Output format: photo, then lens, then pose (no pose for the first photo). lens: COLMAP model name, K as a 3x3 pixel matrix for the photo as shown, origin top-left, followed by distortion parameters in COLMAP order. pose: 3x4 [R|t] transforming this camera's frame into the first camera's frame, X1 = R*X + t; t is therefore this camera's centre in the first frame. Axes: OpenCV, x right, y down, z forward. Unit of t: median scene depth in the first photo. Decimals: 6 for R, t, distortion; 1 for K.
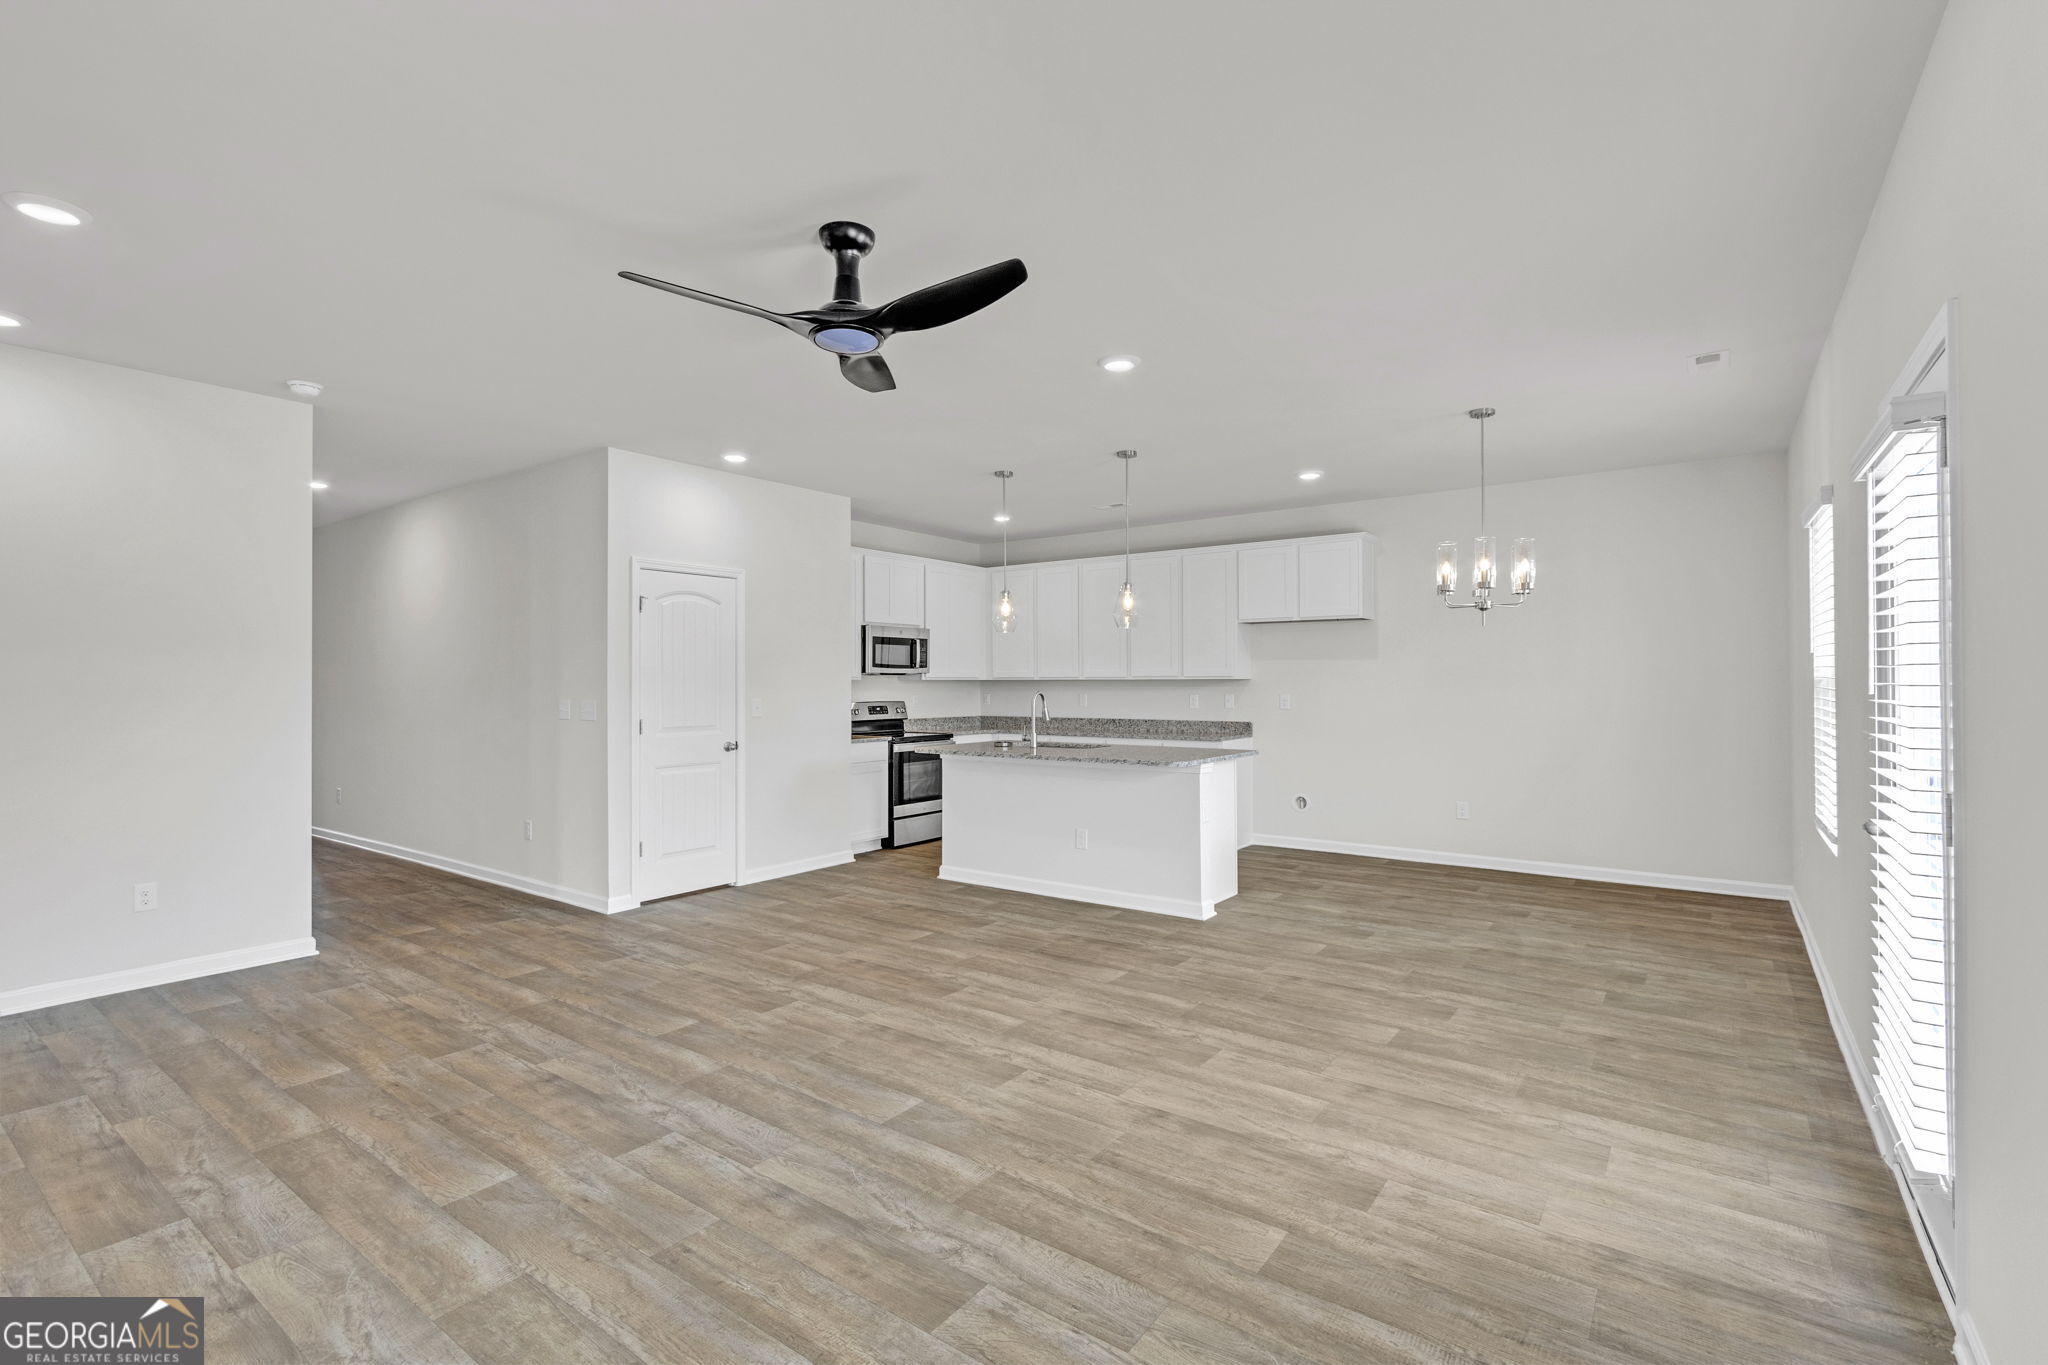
lens RADIAL K [[931.7, 0, 1006.3], [0, 931.7, 675.6], [0, 0, 1]] dist [0.002541, -0.000868]
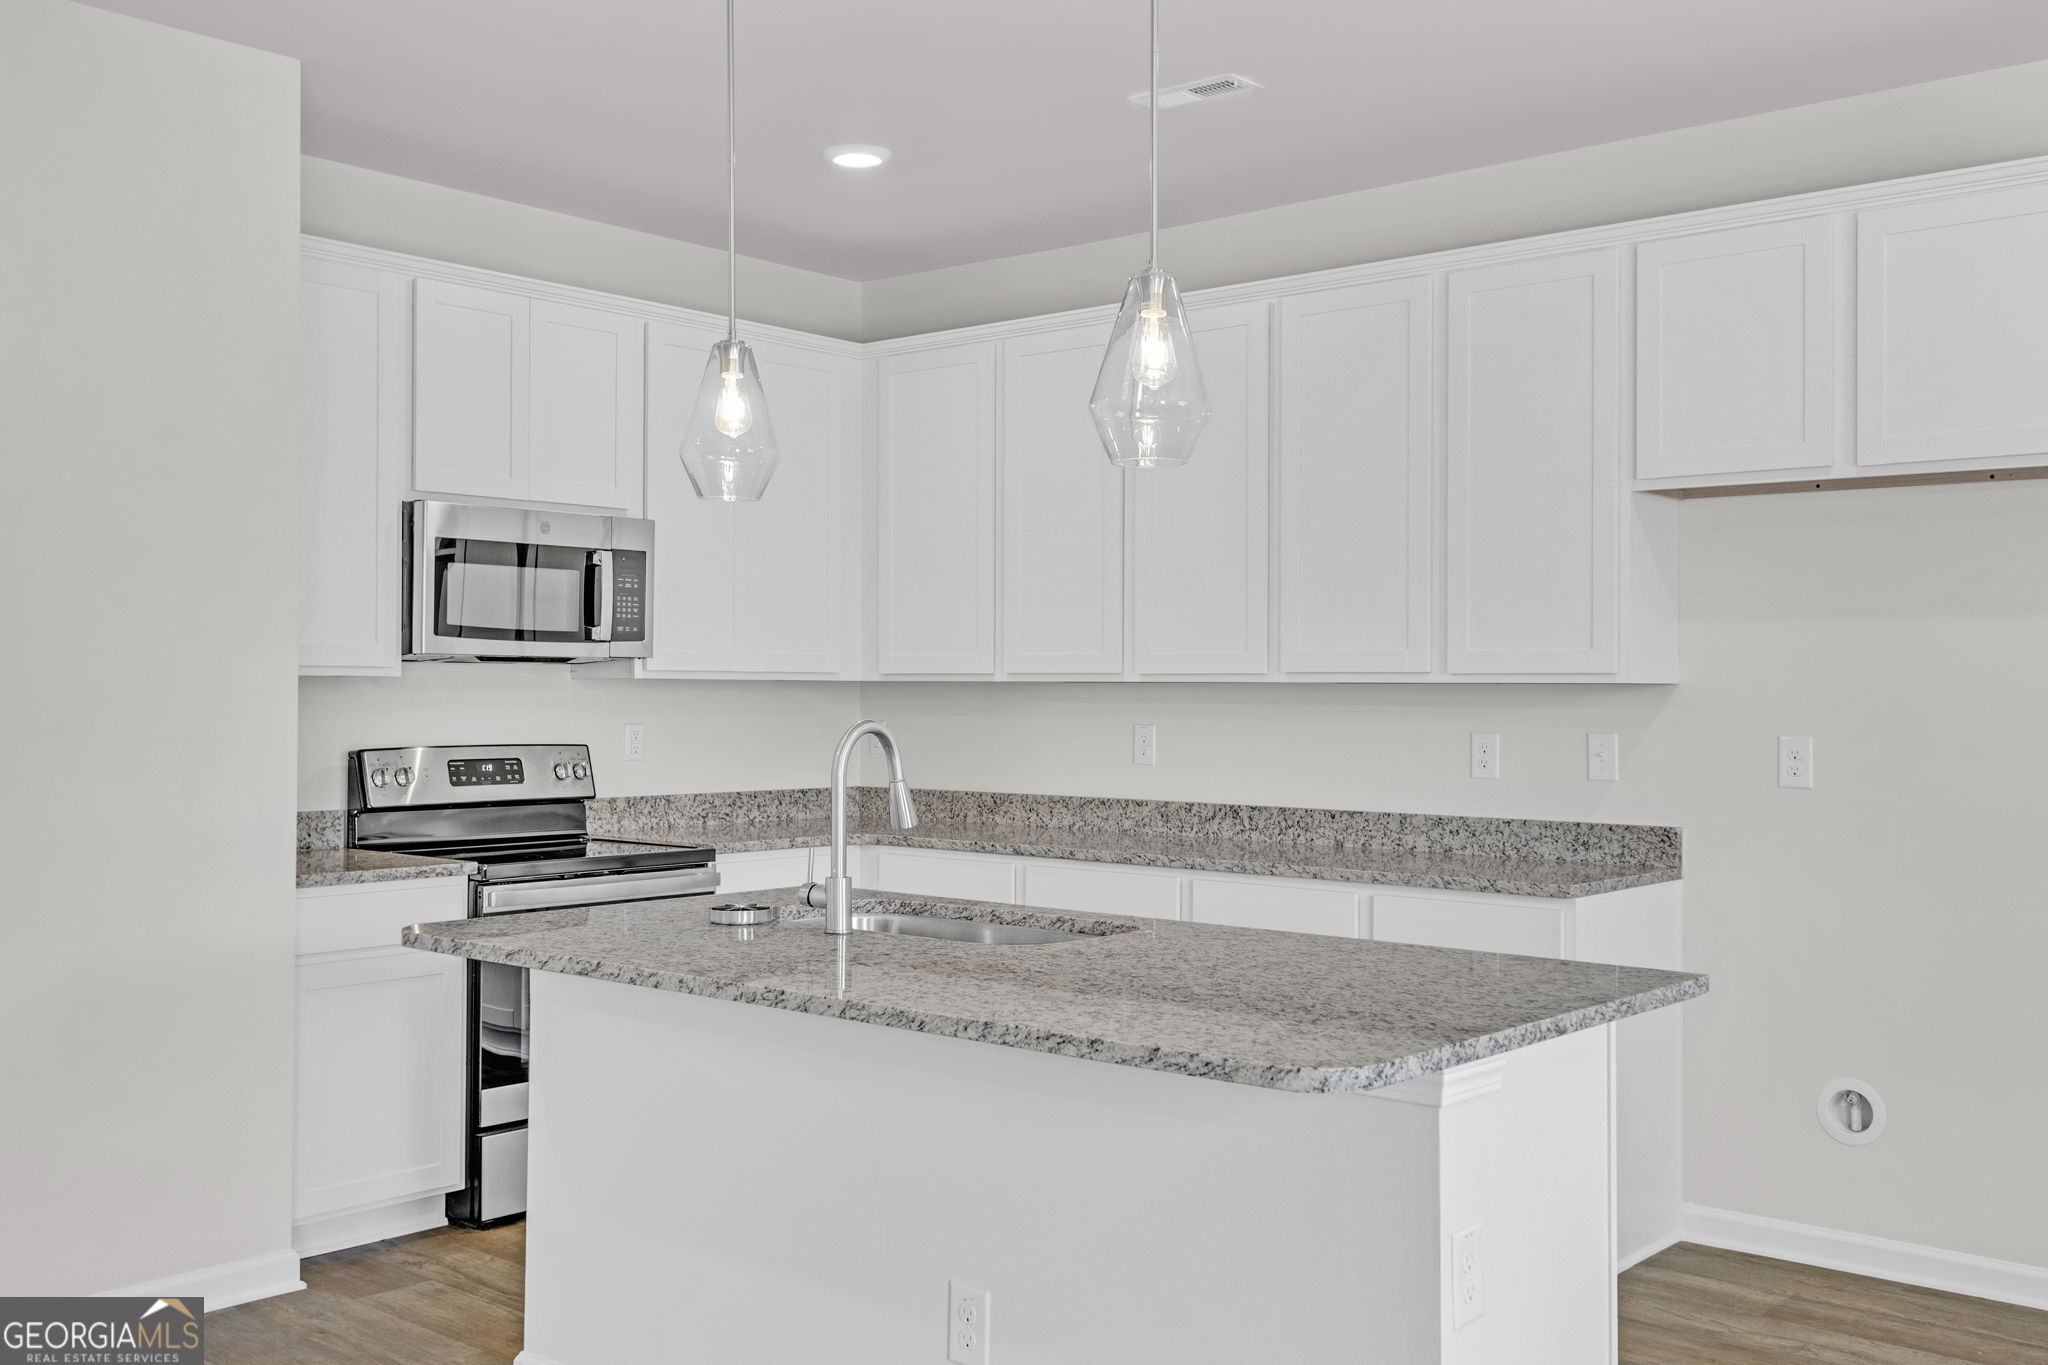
lens RADIAL K [[1948.8, 0, 999.9], [0, 1948.8, 674.3], [0, 0, 1]] dist [0.008640, 0.000348]
pose [[0.997086, 0.006509, -0.076009, 0.153023], [-0.006507, 0.999979, 0.000273, 0.003799], [0.076009, 0.000222, 0.997107, 0.589326]]
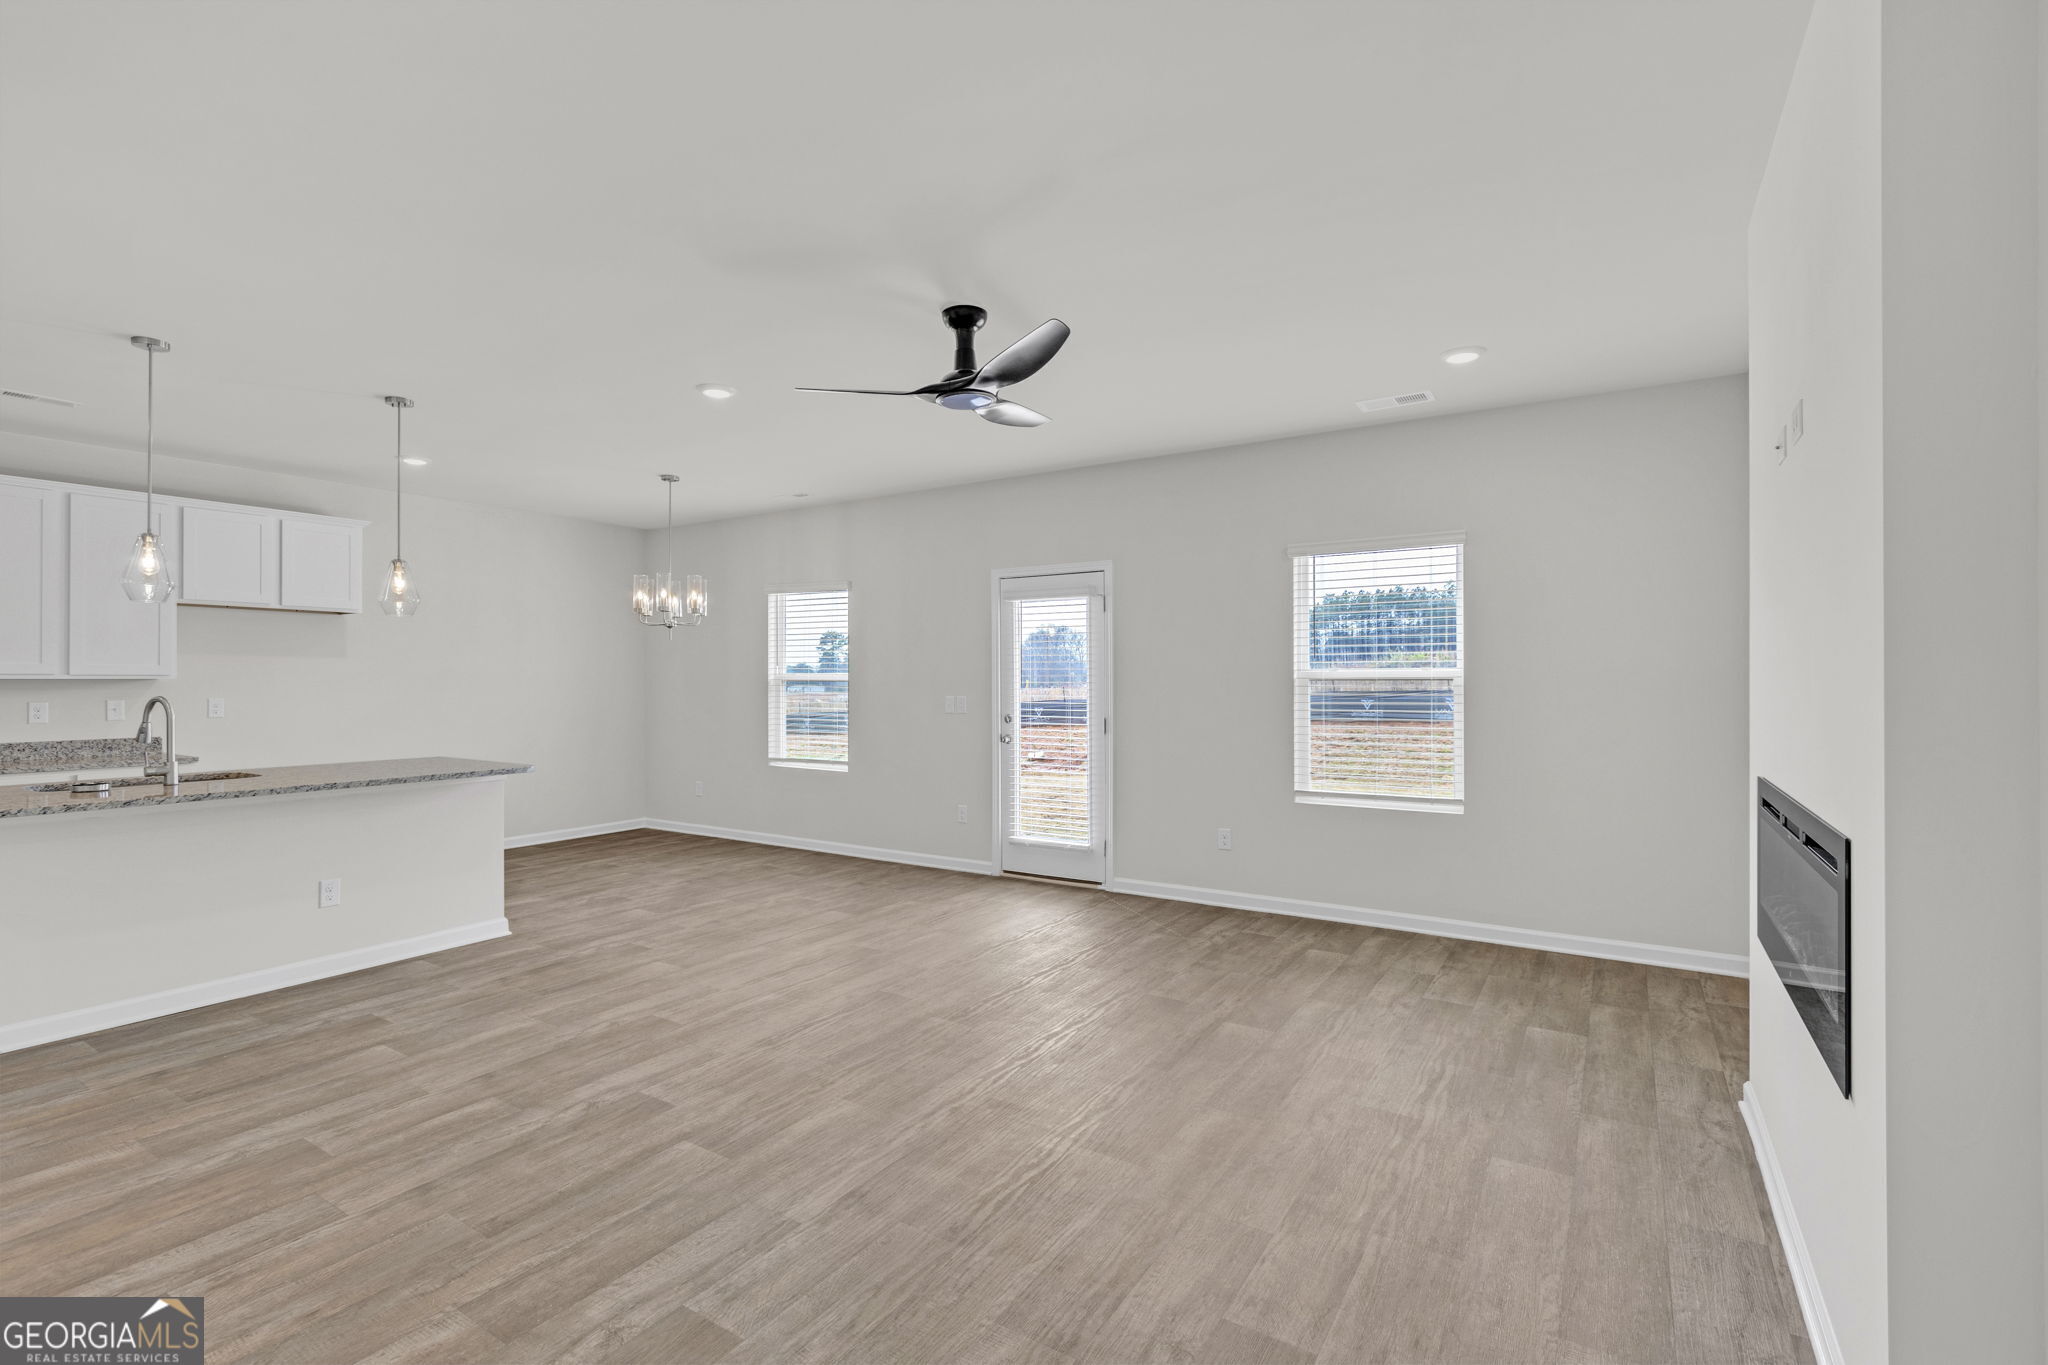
lens RADIAL K [[931.7, 0, 1006.3], [0, 931.7, 675.6], [0, 0, 1]] dist [0.002541, -0.000868]
pose [[-0.063419, 0.007823, 0.997956, -0.842839], [-0.006480, 0.999945, -0.008250, 0.005163], [-0.997966, -0.006990, -0.063364, 0.615704]]
